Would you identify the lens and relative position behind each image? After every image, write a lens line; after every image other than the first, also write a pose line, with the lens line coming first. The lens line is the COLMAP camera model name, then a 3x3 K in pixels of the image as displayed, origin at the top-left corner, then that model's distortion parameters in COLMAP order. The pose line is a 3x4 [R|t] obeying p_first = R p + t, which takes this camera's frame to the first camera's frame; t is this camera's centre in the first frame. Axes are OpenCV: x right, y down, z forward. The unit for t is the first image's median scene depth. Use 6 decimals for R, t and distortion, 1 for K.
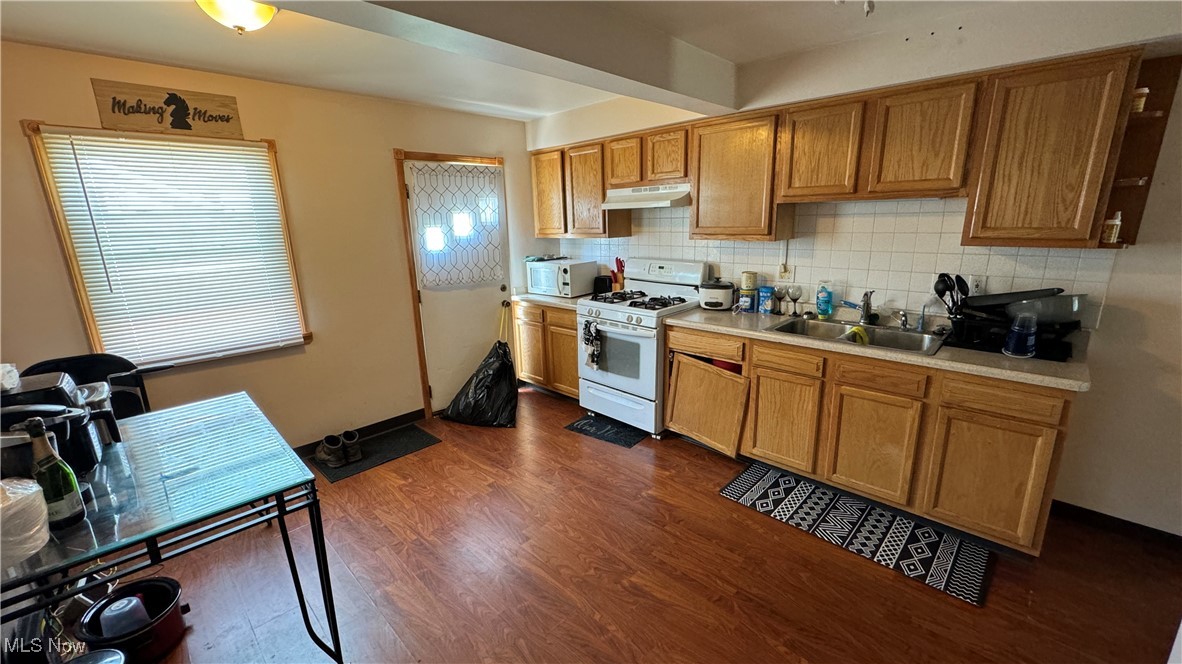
lens RADIAL K [[470.1, 0, 591.0], [0, 470.1, 332.0], [0, 0, 1]] dist [-0.002087, 0.000217]
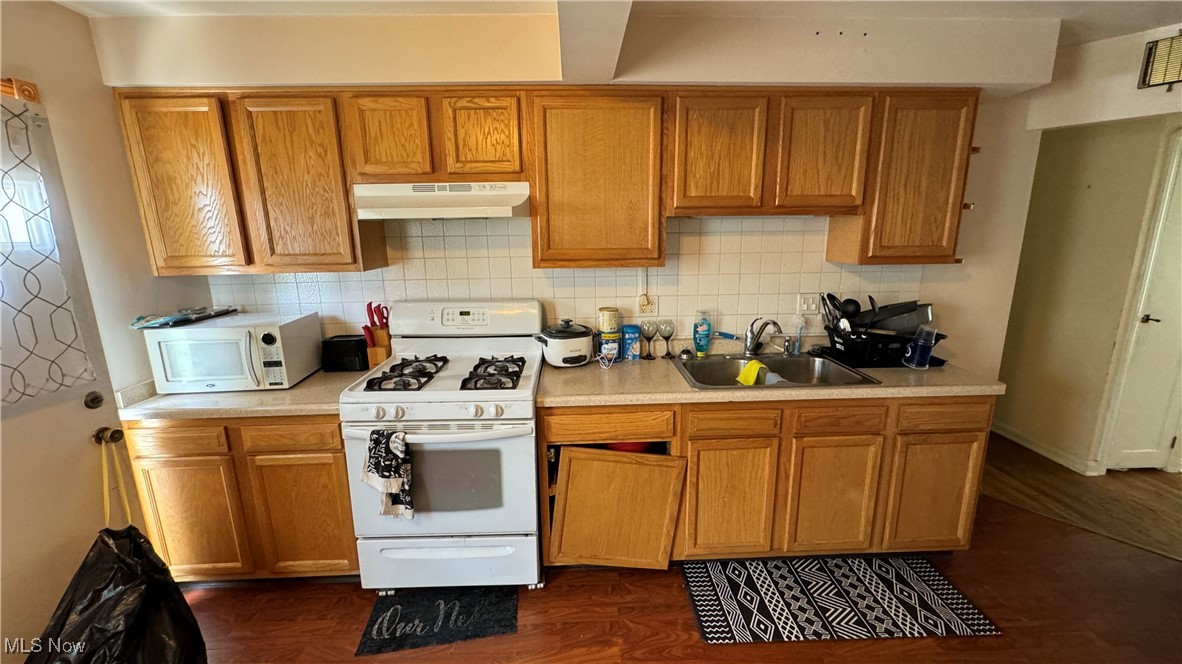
lens RADIAL K [[470.1, 0, 591.0], [0, 470.1, 332.0], [0, 0, 1]] dist [-0.002087, 0.000217]
pose [[0.692175, -0.136537, 0.708697, -0.209441], [0.167341, 0.985545, 0.026435, -0.113628], [-0.702062, 0.100296, 0.705018, 0.492905]]
